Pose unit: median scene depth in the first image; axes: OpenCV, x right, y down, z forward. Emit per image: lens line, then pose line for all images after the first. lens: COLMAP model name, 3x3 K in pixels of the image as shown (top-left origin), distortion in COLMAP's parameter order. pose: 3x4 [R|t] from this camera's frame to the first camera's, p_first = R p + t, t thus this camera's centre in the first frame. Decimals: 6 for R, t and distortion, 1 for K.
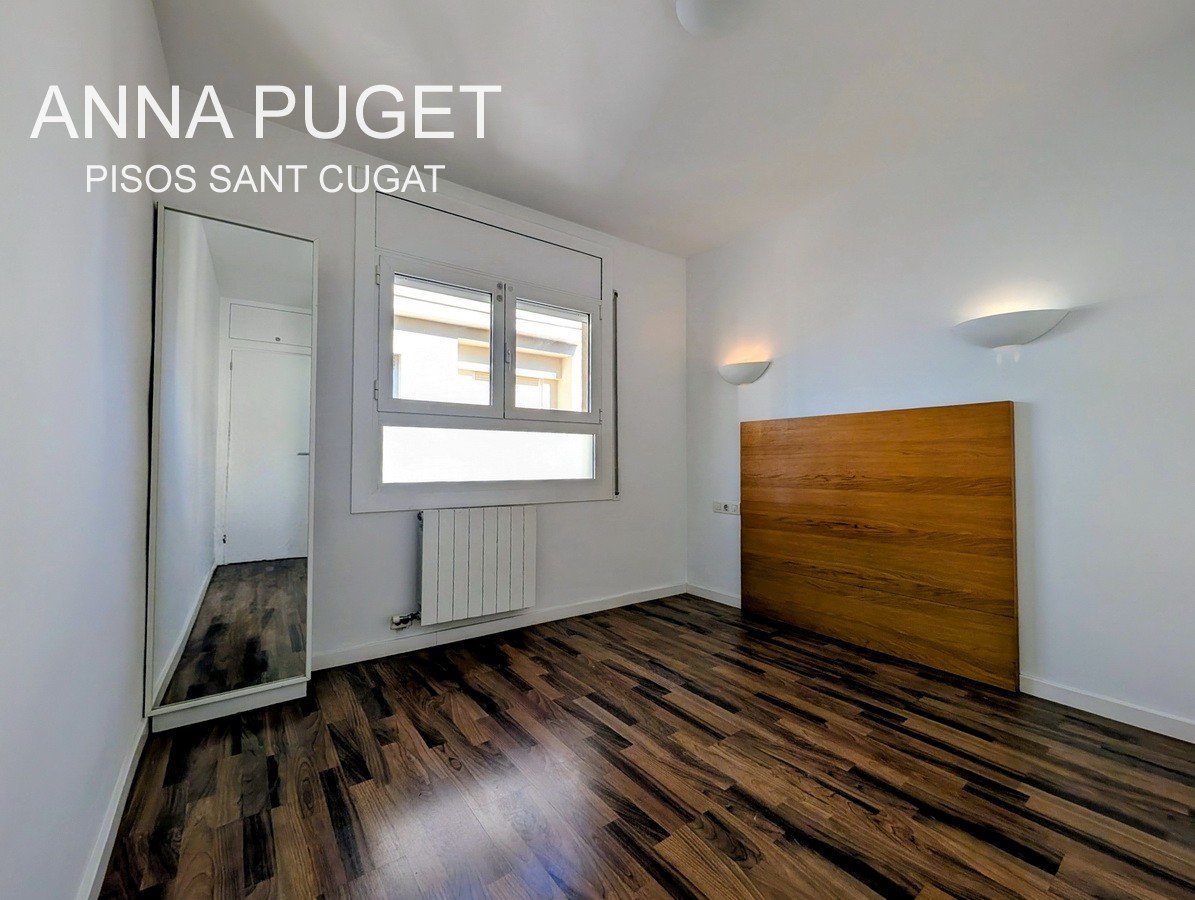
lens RADIAL K [[485.1, 0, 600.2], [0, 485.1, 449.6], [0, 0, 1]] dist [-0.002988, 0.000068]
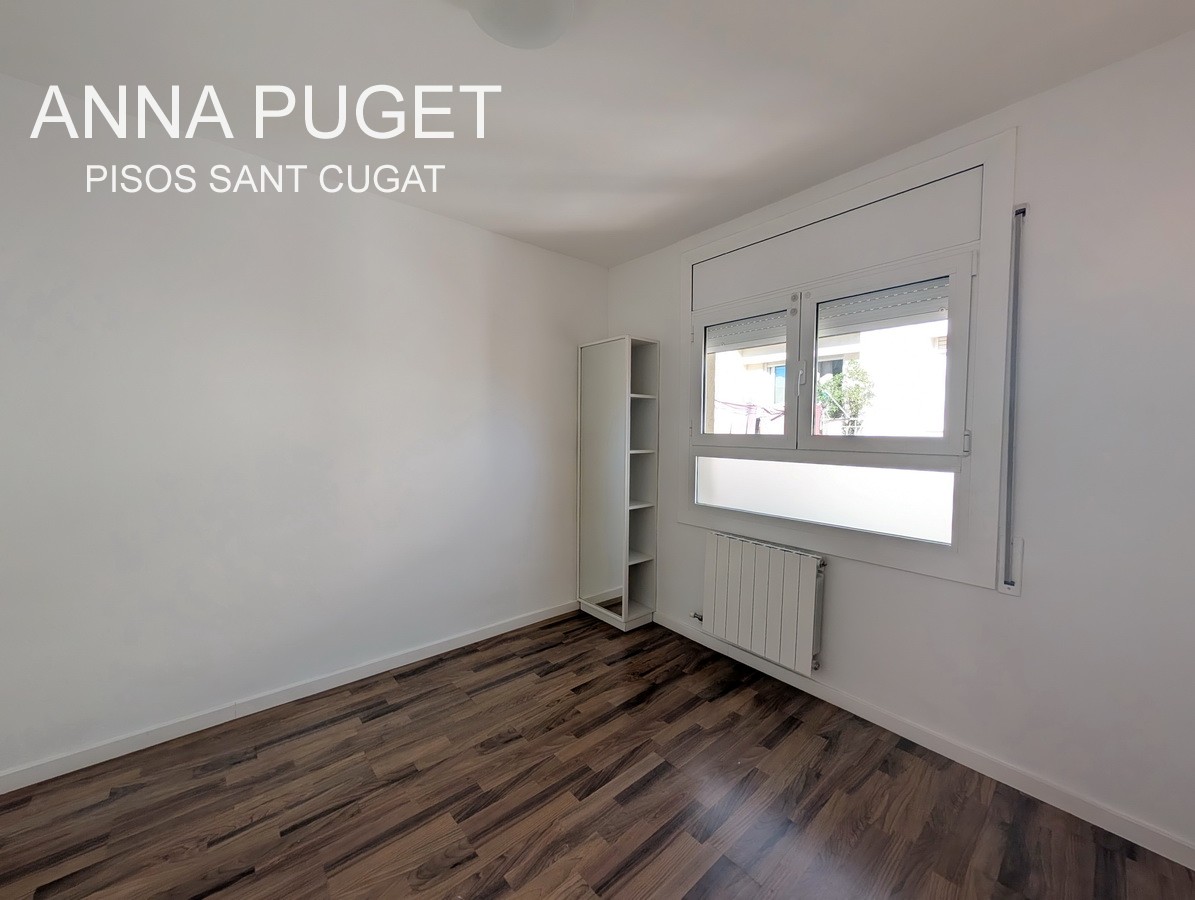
lens RADIAL K [[453.0, 0, 598.6], [0, 453.0, 447.6], [0, 0, 1]] dist [-0.003342, 0.000009]
pose [[0.074816, 0.038293, -0.996462, 0.733886], [0.014608, 0.999113, 0.039492, -0.129987], [0.997090, -0.017511, 0.074190, 0.722861]]
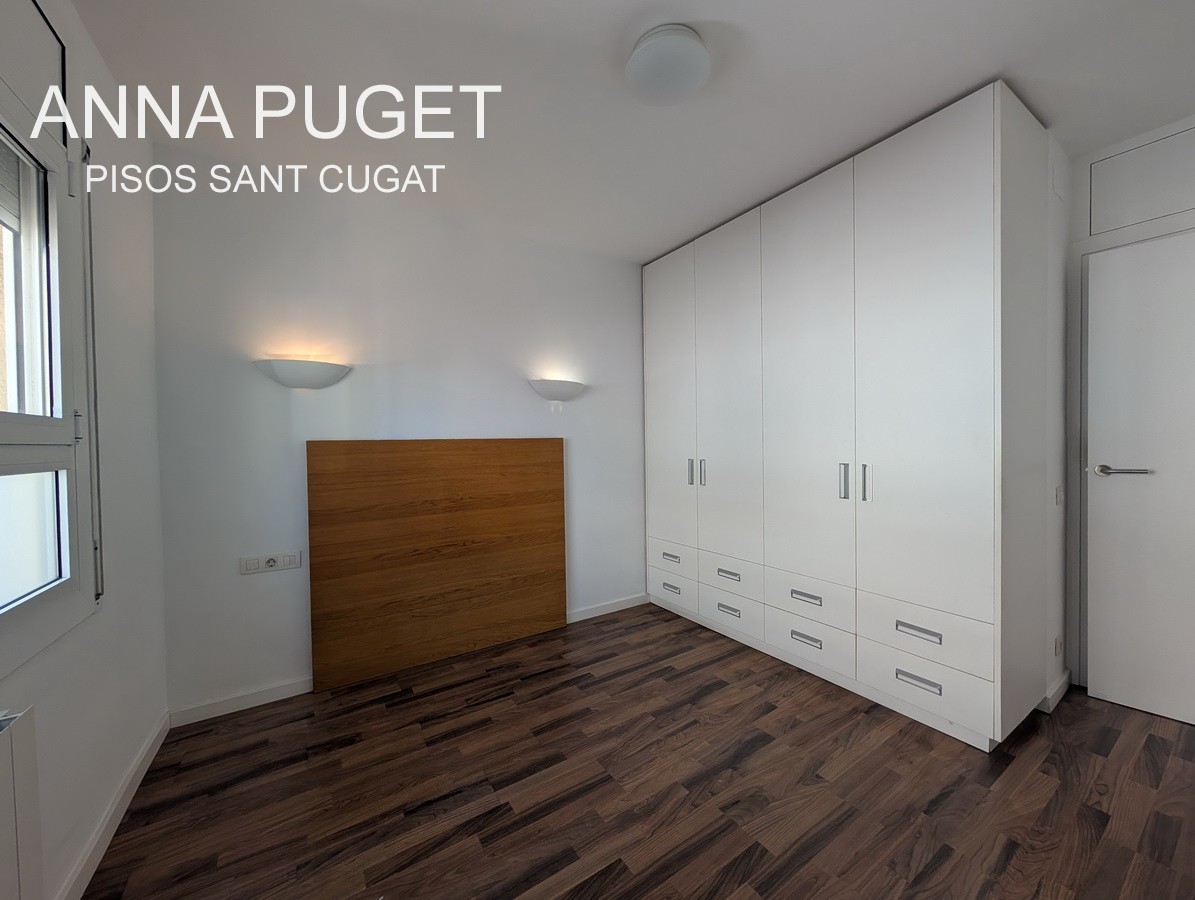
lens RADIAL K [[453.0, 0, 597.1], [0, 453.0, 449.3], [0, 0, 1]] dist [-0.003342, 0.000009]
pose [[0.059624, -0.018428, 0.998051, -0.518118], [-0.007636, 0.999792, 0.018916, -0.084263], [-0.998192, -0.008749, 0.059471, 0.737120]]
